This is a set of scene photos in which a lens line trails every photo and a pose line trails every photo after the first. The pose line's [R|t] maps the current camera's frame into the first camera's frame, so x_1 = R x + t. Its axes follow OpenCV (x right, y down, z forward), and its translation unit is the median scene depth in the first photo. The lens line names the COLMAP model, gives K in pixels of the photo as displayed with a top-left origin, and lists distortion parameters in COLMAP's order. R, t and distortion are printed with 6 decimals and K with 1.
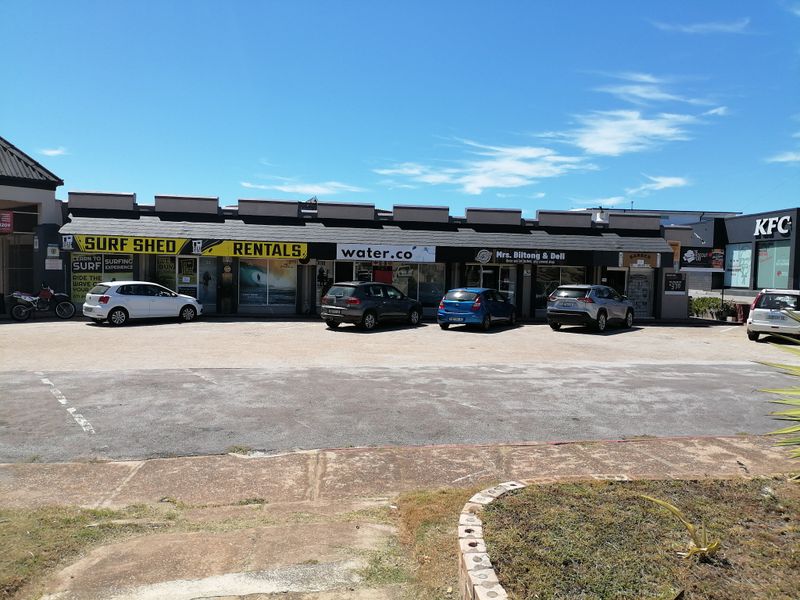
lens RADIAL K [[603.4, 0, 401.9], [0, 603.4, 304.0], [0, 0, 1]] dist [0.100605, -0.129634]
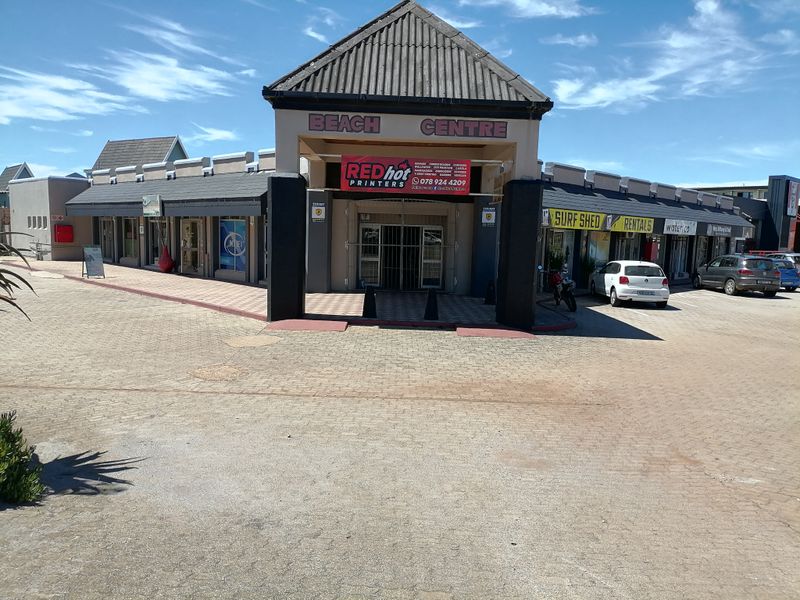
lens RADIAL K [[598.9, 0, 399.9], [0, 598.9, 305.4], [0, 0, 1]] dist [0.097035, -0.117424]
pose [[0.783036, -0.073288, 0.617643, -1.216079], [0.020305, 0.995517, 0.092383, -0.057990], [-0.621645, -0.059798, 0.781013, 0.449876]]
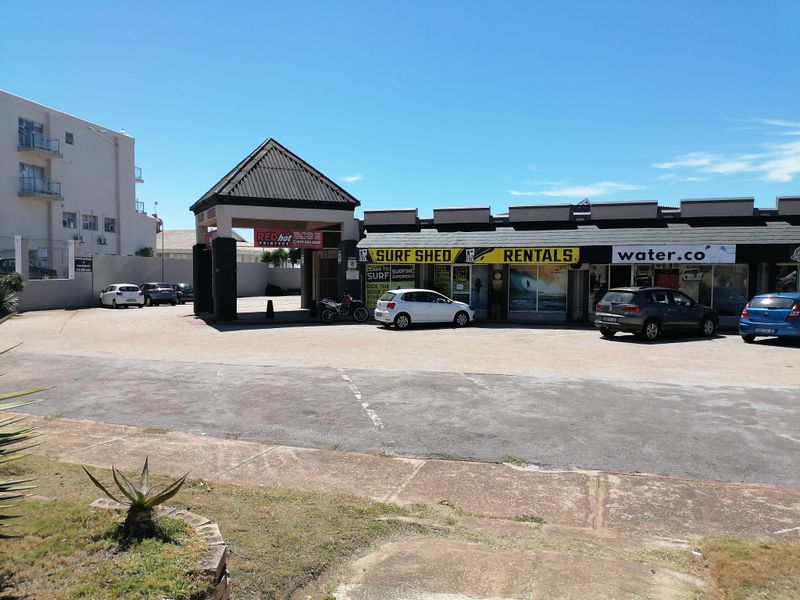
lens RADIAL K [[598.9, 0, 399.9], [0, 598.9, 305.4], [0, 0, 1]] dist [0.097035, -0.117424]
pose [[0.906264, 0.003748, -0.422695, -0.010427], [-0.006782, 0.999961, -0.005673, -0.001218], [0.422657, 0.008008, 0.906254, 0.019099]]
